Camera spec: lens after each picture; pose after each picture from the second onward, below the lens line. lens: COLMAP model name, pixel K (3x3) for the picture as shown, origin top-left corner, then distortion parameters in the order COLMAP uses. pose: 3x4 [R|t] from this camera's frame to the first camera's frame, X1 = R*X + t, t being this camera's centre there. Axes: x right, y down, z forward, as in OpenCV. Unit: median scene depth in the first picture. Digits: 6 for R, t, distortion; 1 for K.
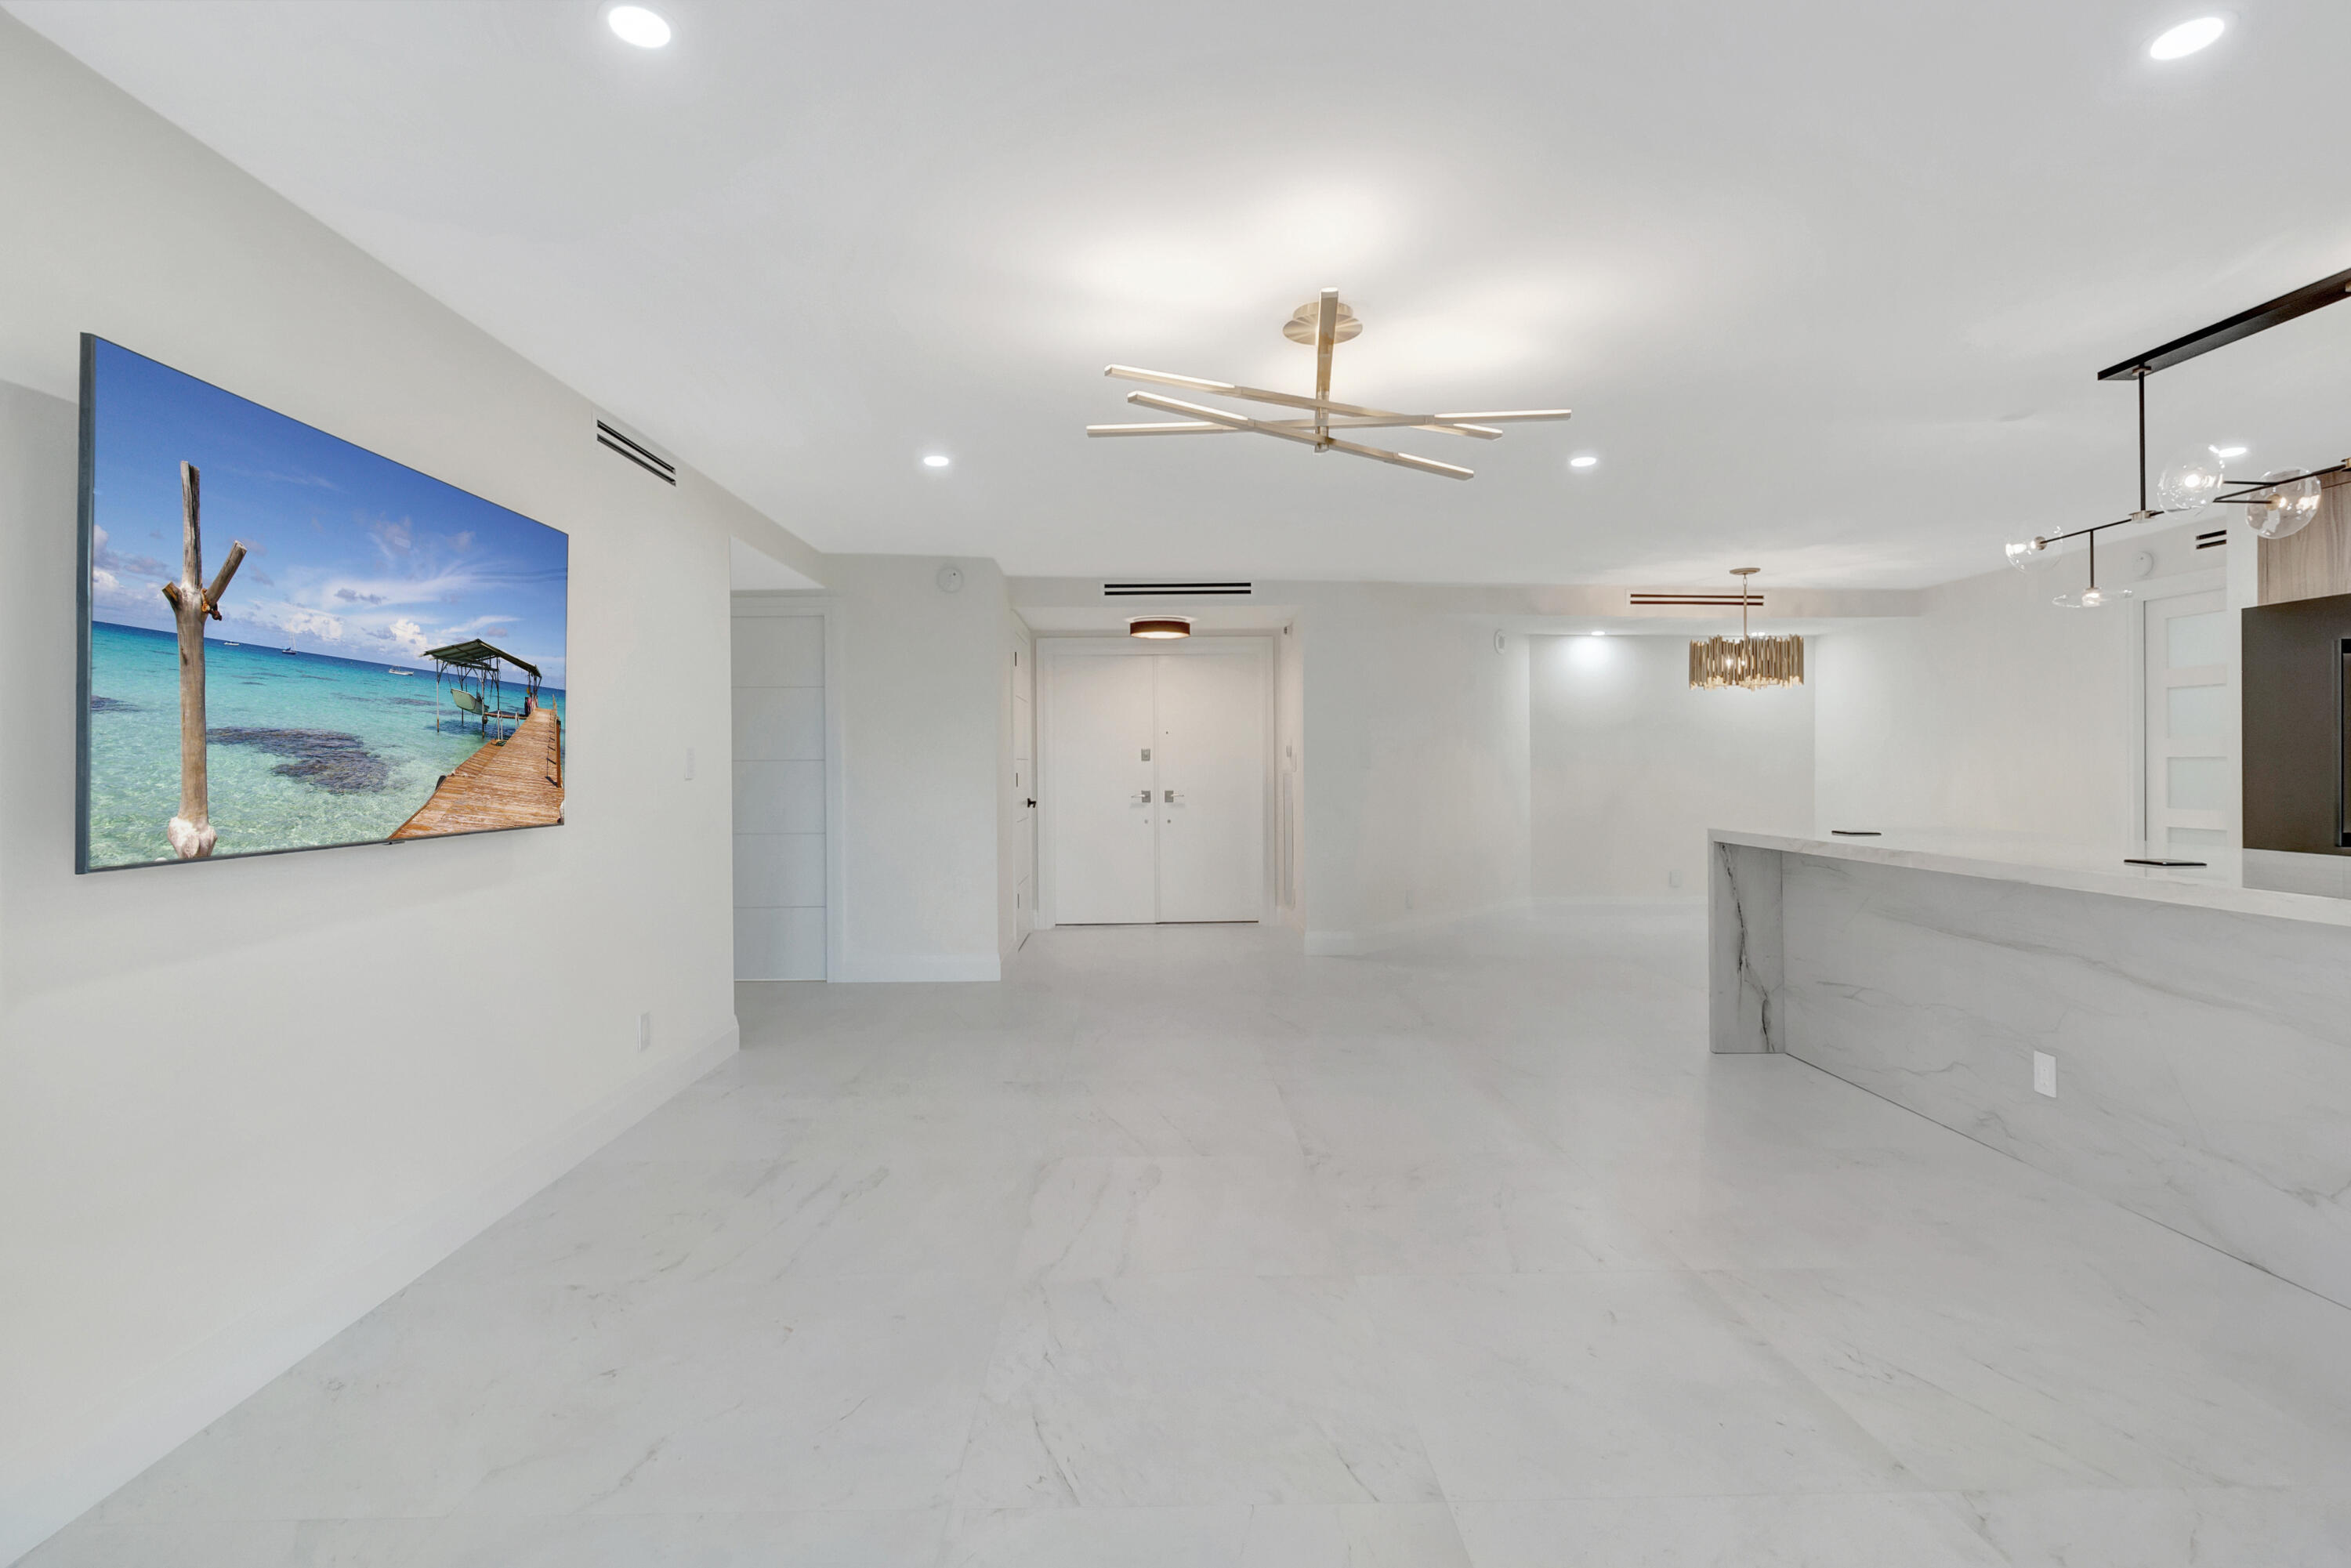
lens RADIAL K [[1122.8, 0, 1158.3], [0, 1122.8, 758.7], [0, 0, 1]] dist [0.001299, -0.000456]
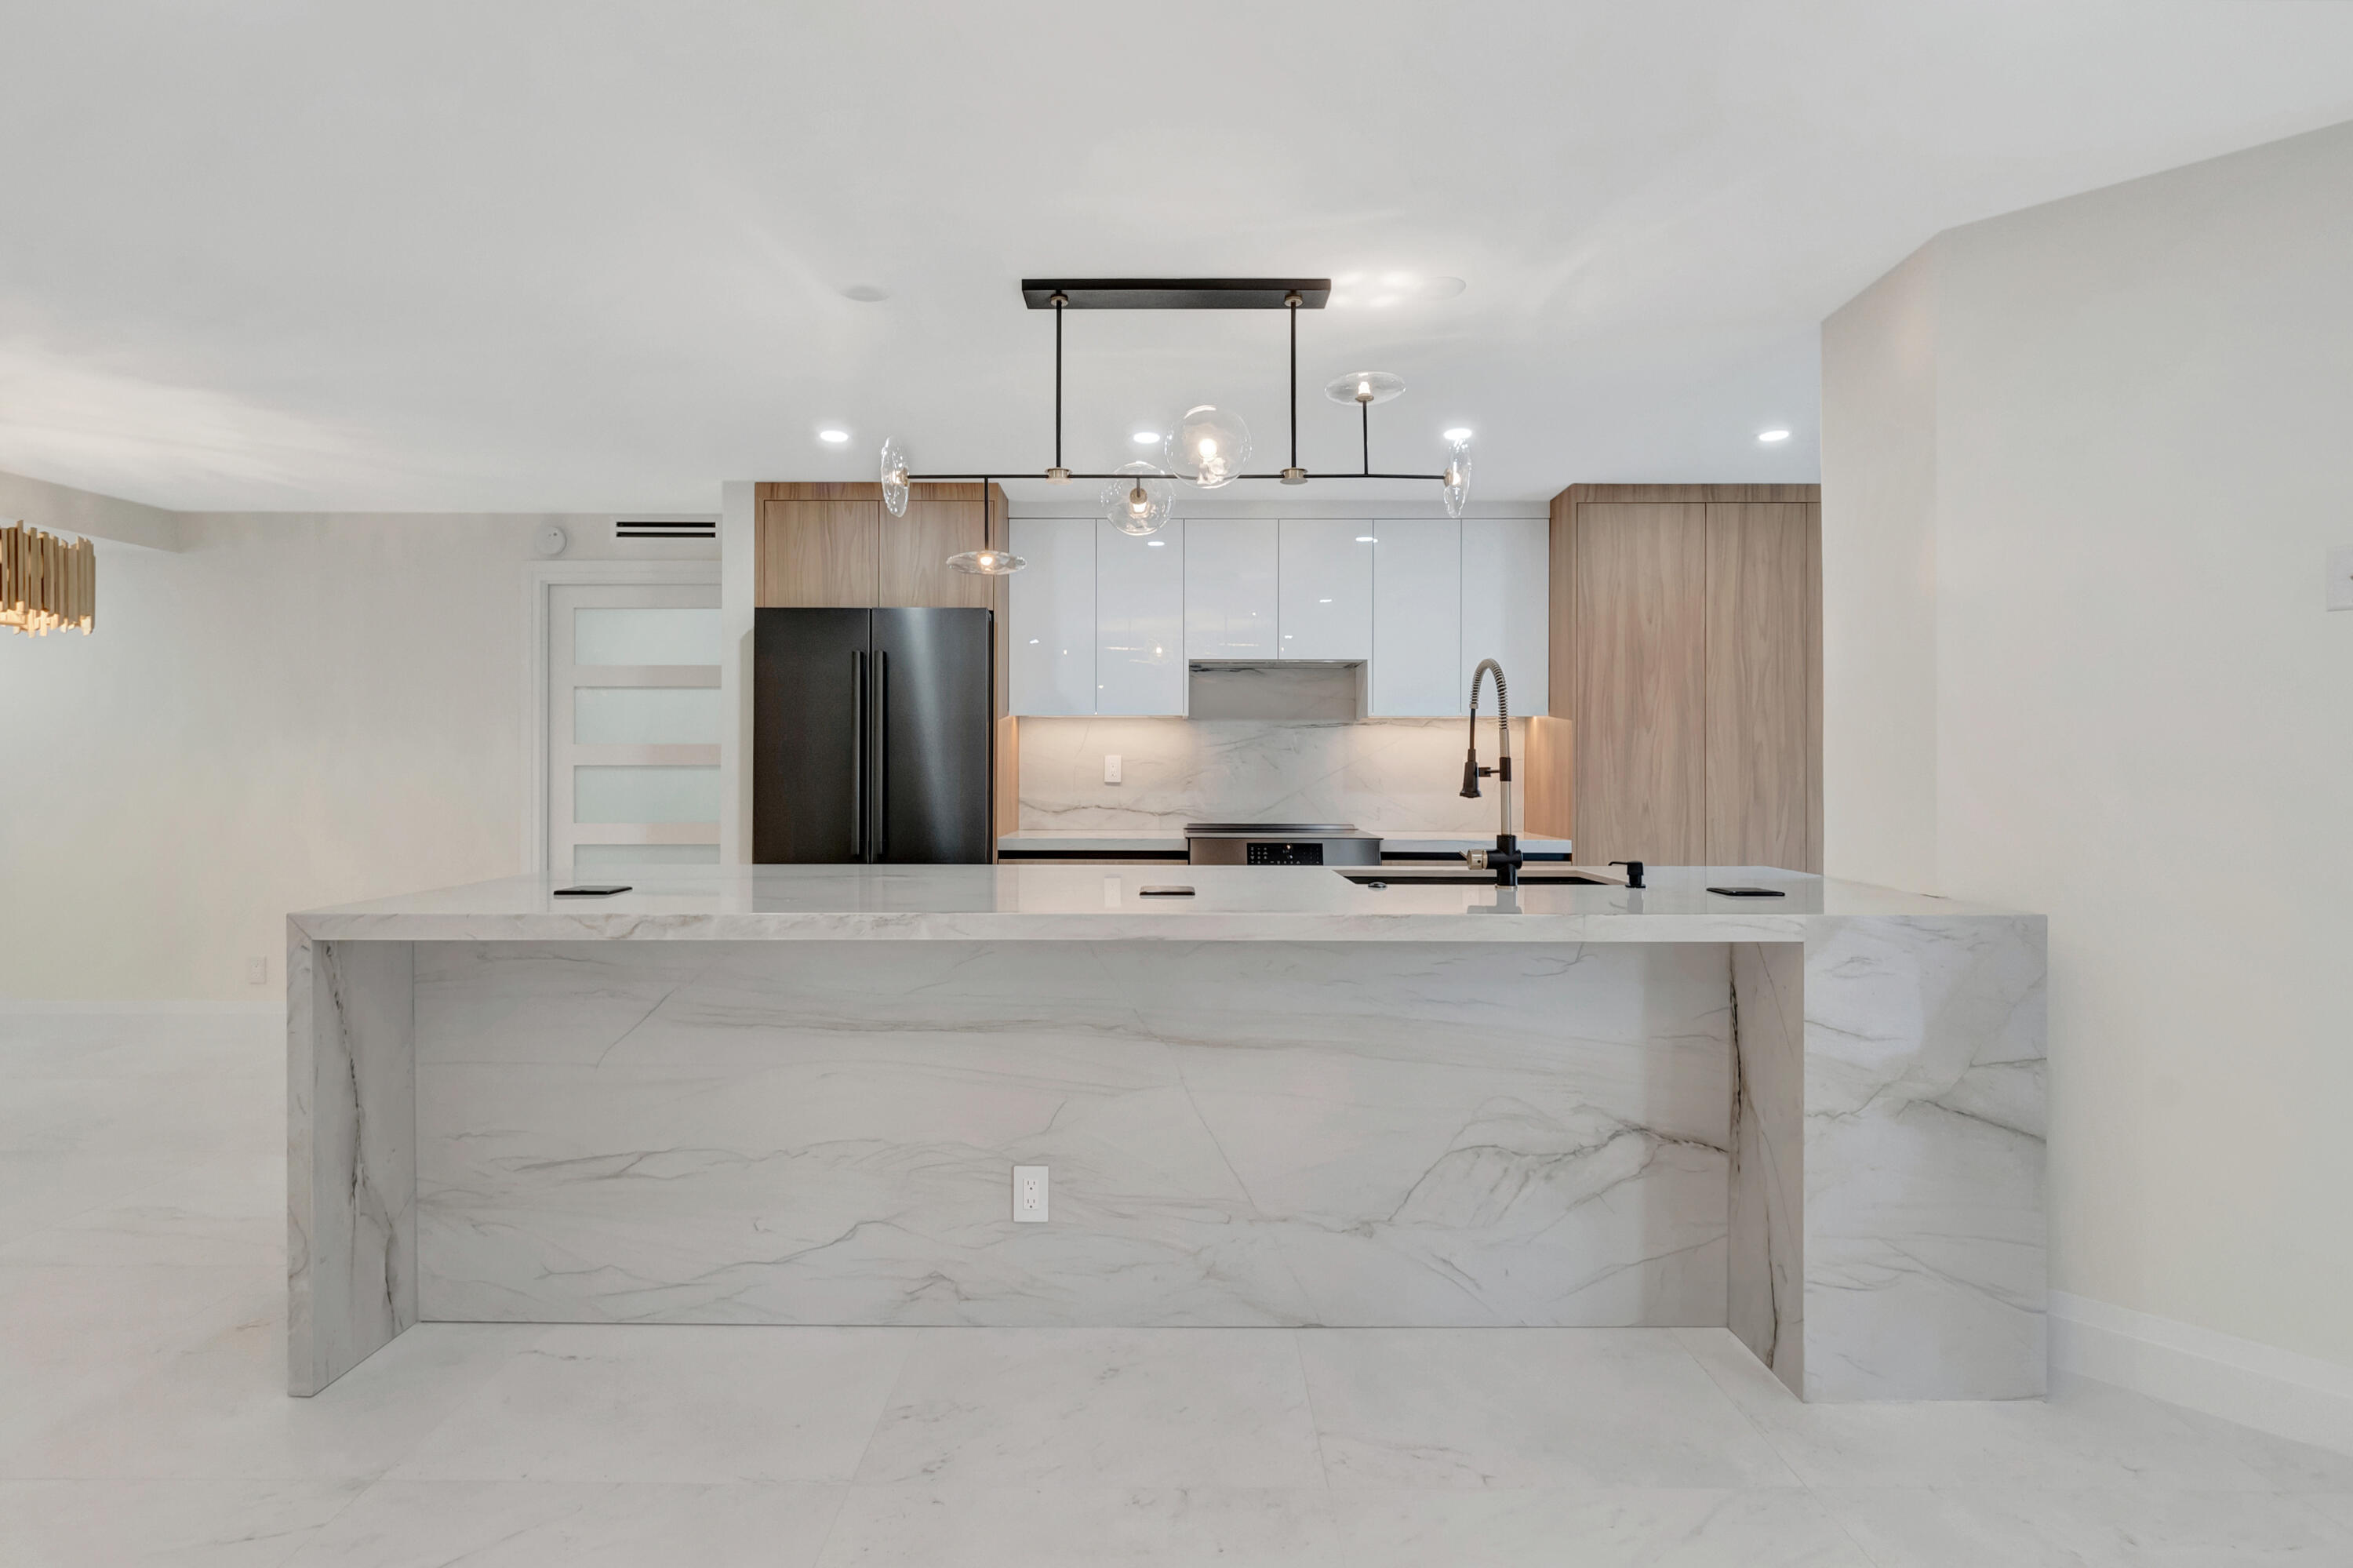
lens RADIAL K [[1123.8, 0, 1159.3], [0, 1123.8, 758.7], [0, 0, 1]] dist [0.001299, -0.000456]
pose [[0.022108, 0.012442, 0.999678, 0.034804], [-0.003890, 0.999916, -0.012359, 0.002458], [-0.999748, -0.003615, 0.022154, 0.640083]]
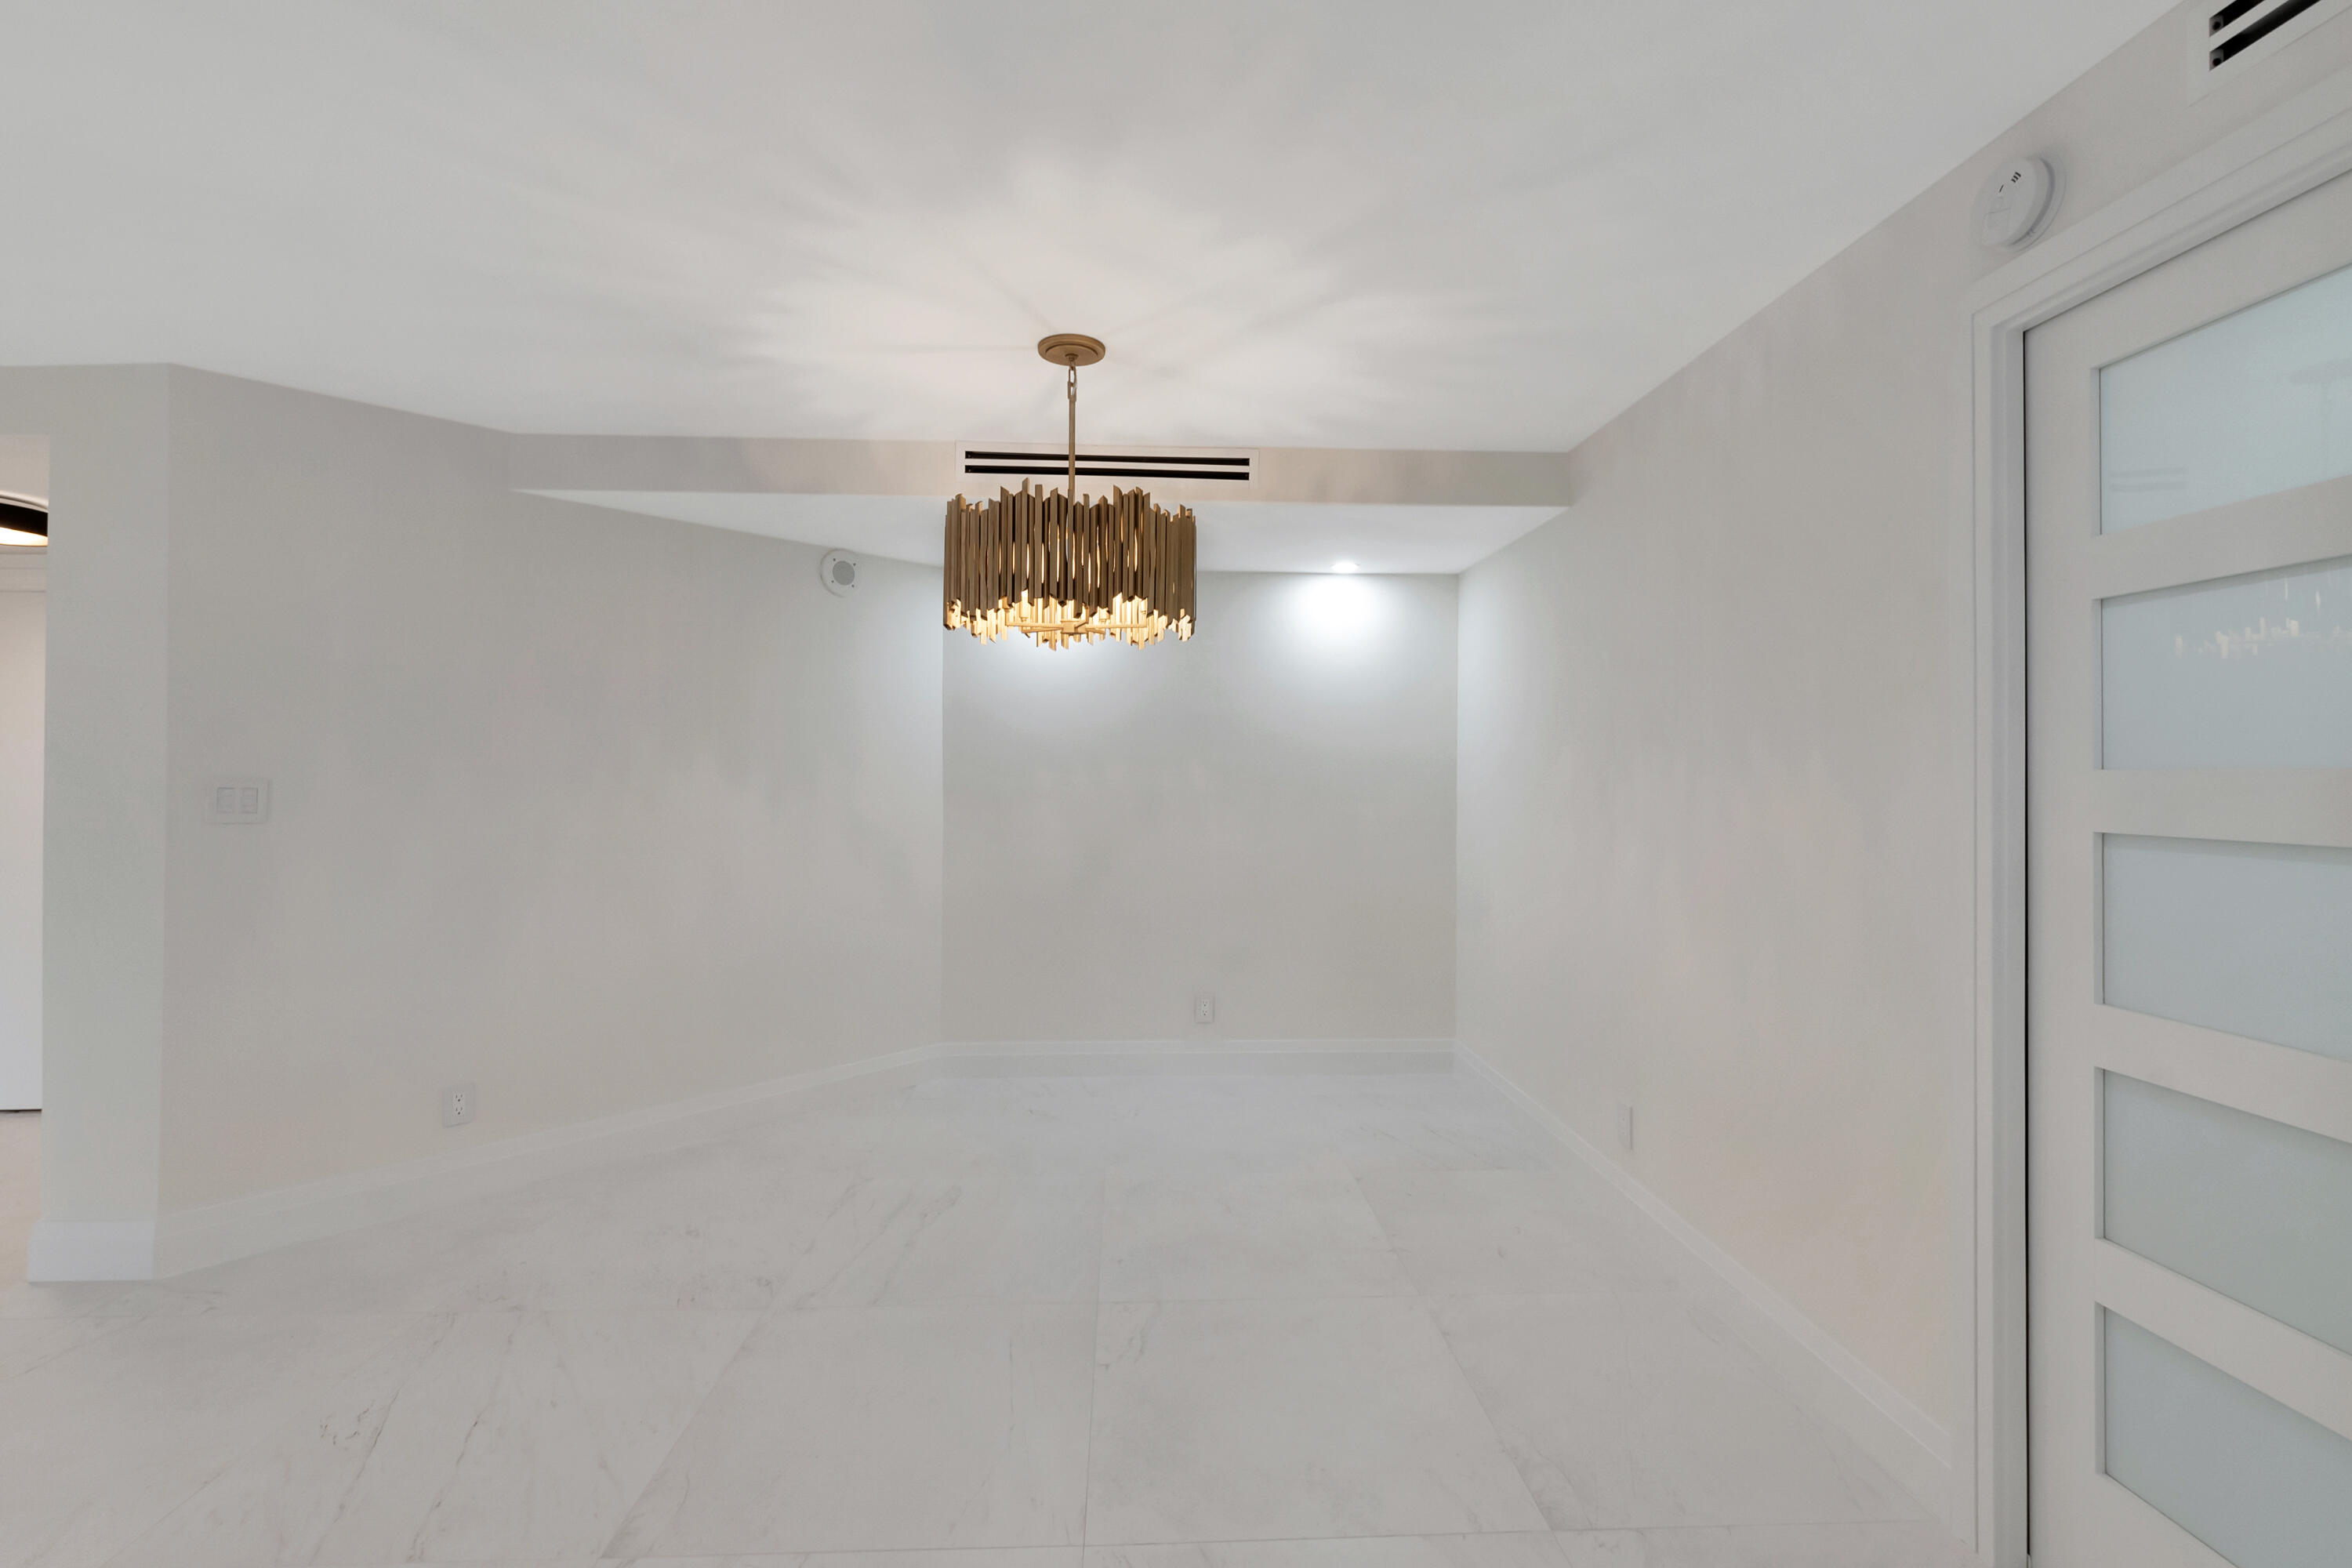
lens RADIAL K [[1019.8, 0, 1177.5], [0, 1019.8, 774.3], [0, 0, 1]] dist [-0.002113, -0.000473]
pose [[0.999365, 0.004474, 0.035345, 0.788202], [-0.004412, 0.999989, -0.001832, -0.018320], [-0.035353, 0.001675, 0.999374, 0.903395]]
